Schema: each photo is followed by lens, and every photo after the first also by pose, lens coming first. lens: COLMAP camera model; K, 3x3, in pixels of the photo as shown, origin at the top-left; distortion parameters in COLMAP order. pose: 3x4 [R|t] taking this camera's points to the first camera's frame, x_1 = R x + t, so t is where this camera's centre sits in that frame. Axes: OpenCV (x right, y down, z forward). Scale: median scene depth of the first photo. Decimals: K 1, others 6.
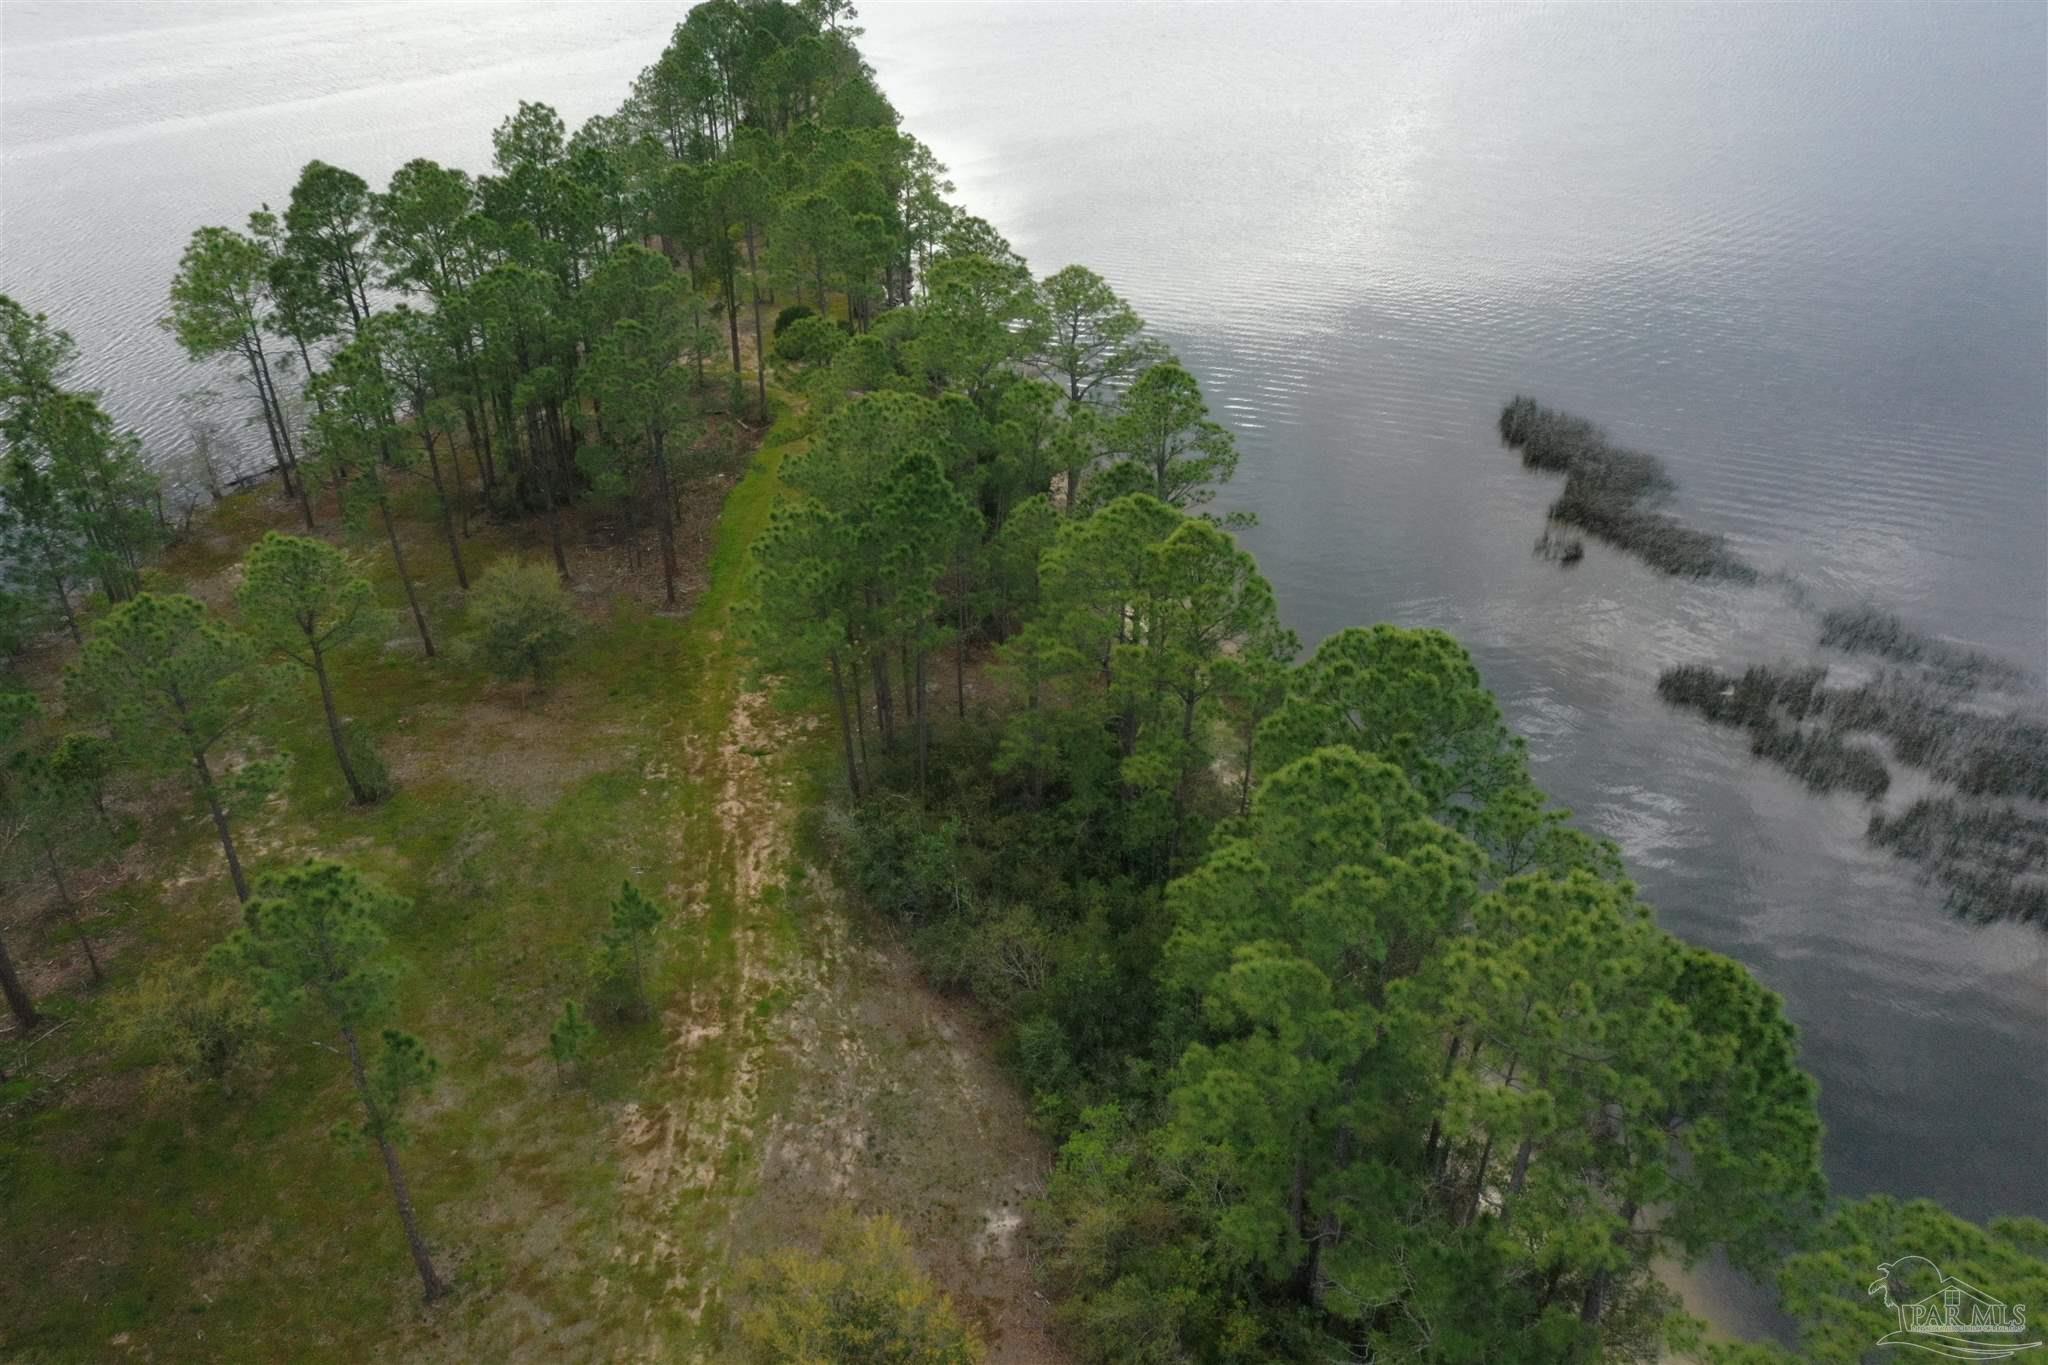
lens RADIAL K [[1627.9, 0, 1037.8], [0, 1627.9, 692.5], [0, 0, 1]] dist [0.008660, 0.003242]
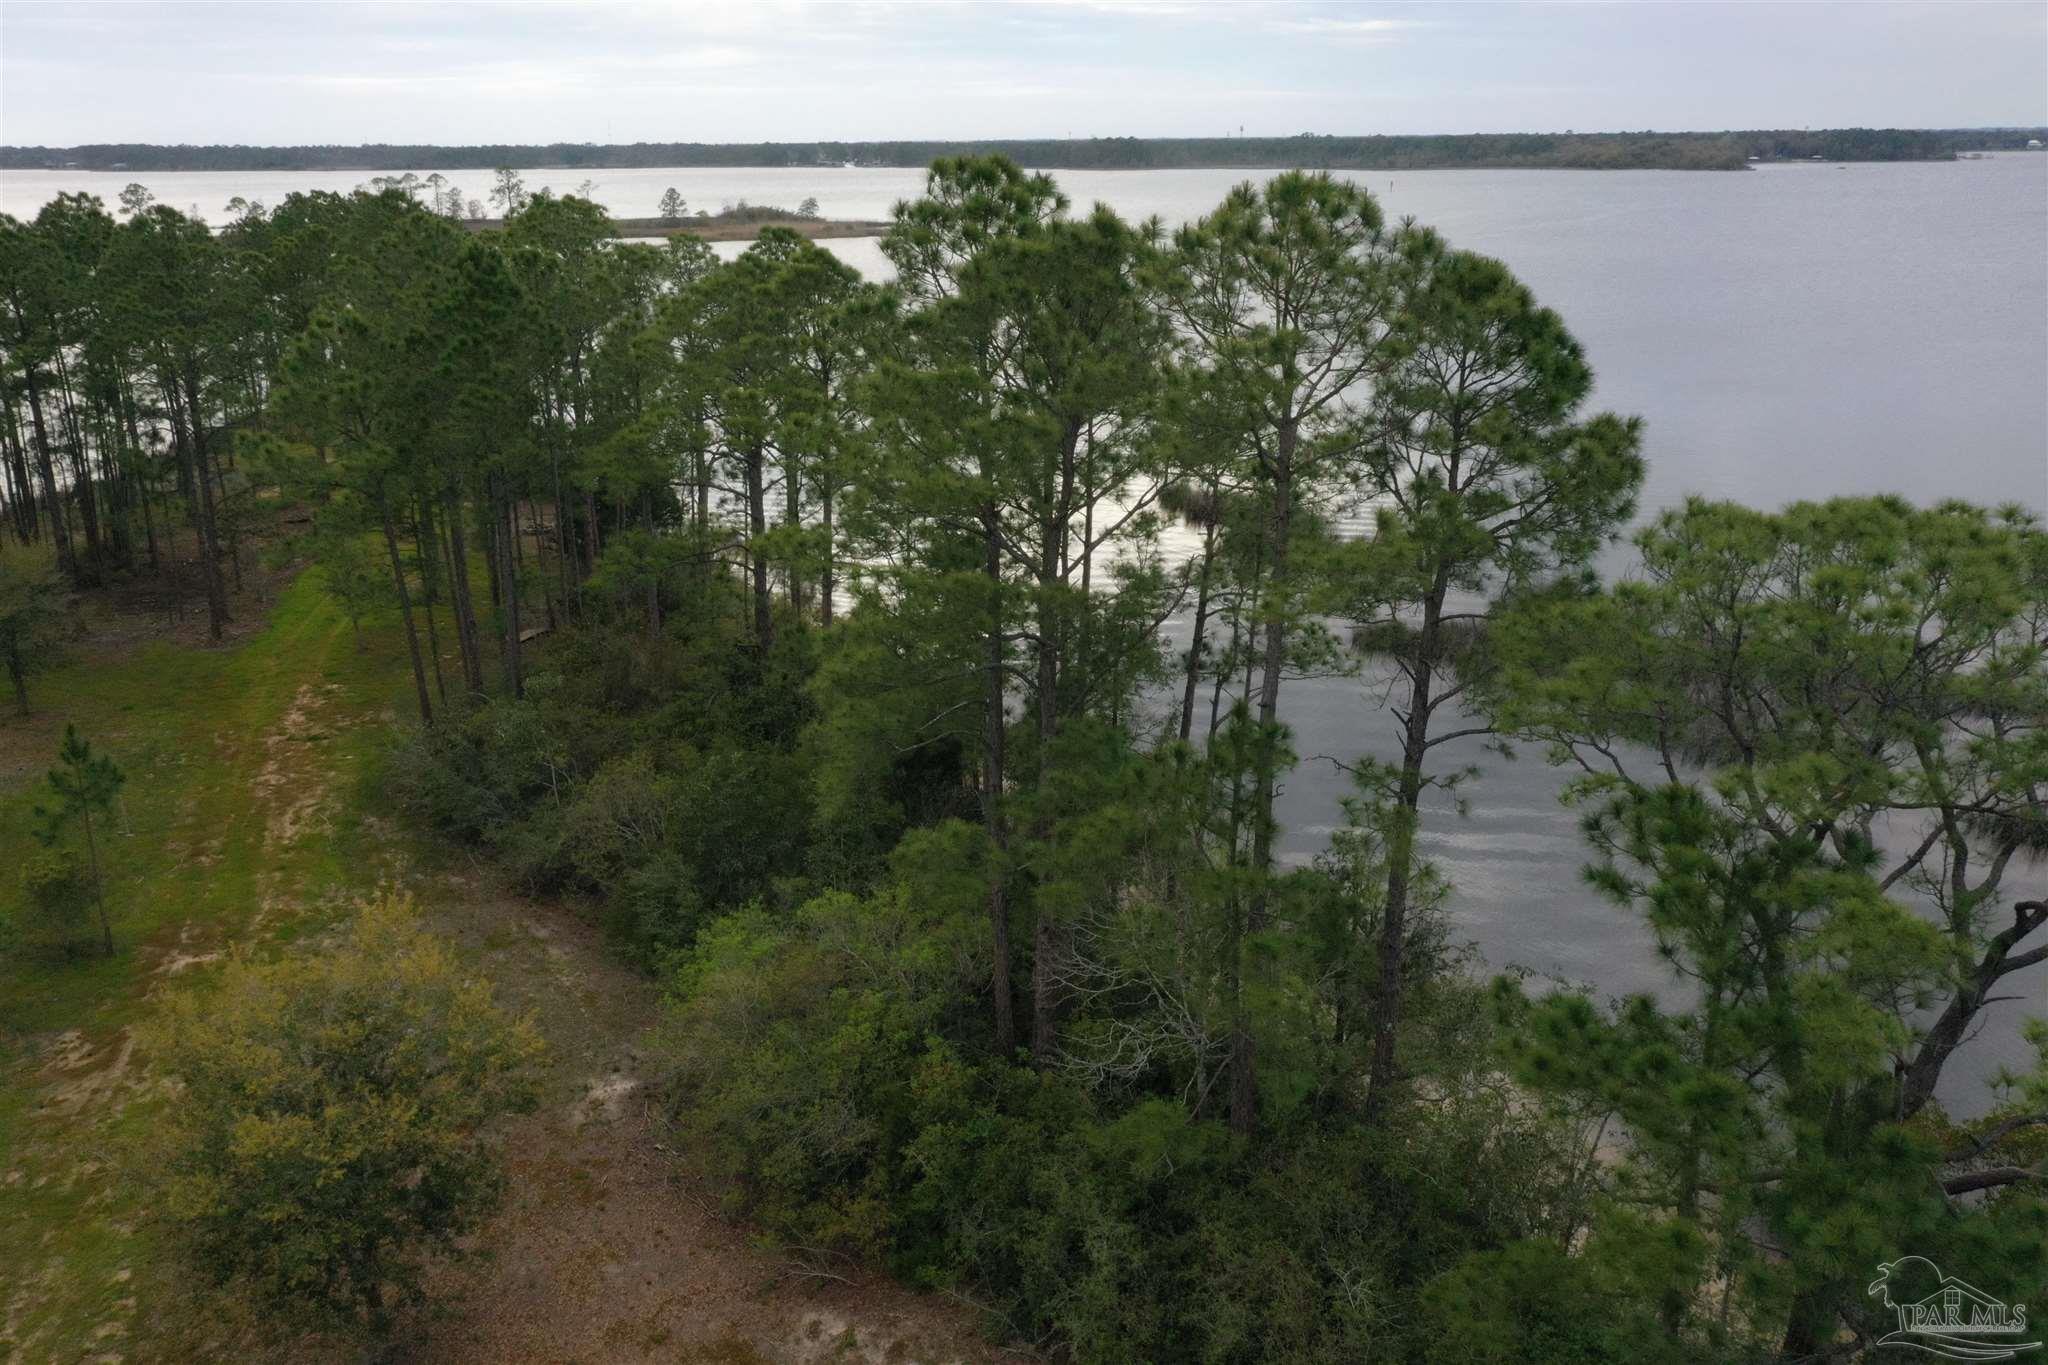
lens RADIAL K [[1627.9, 0, 1027.8], [0, 1627.9, 689.9], [0, 0, 1]] dist [0.008660, 0.003242]
pose [[0.979470, -0.061190, 0.192081, 0.022936], [0.104211, 0.969323, -0.222605, 0.247827], [-0.172568, 0.238052, 0.955799, 0.176781]]
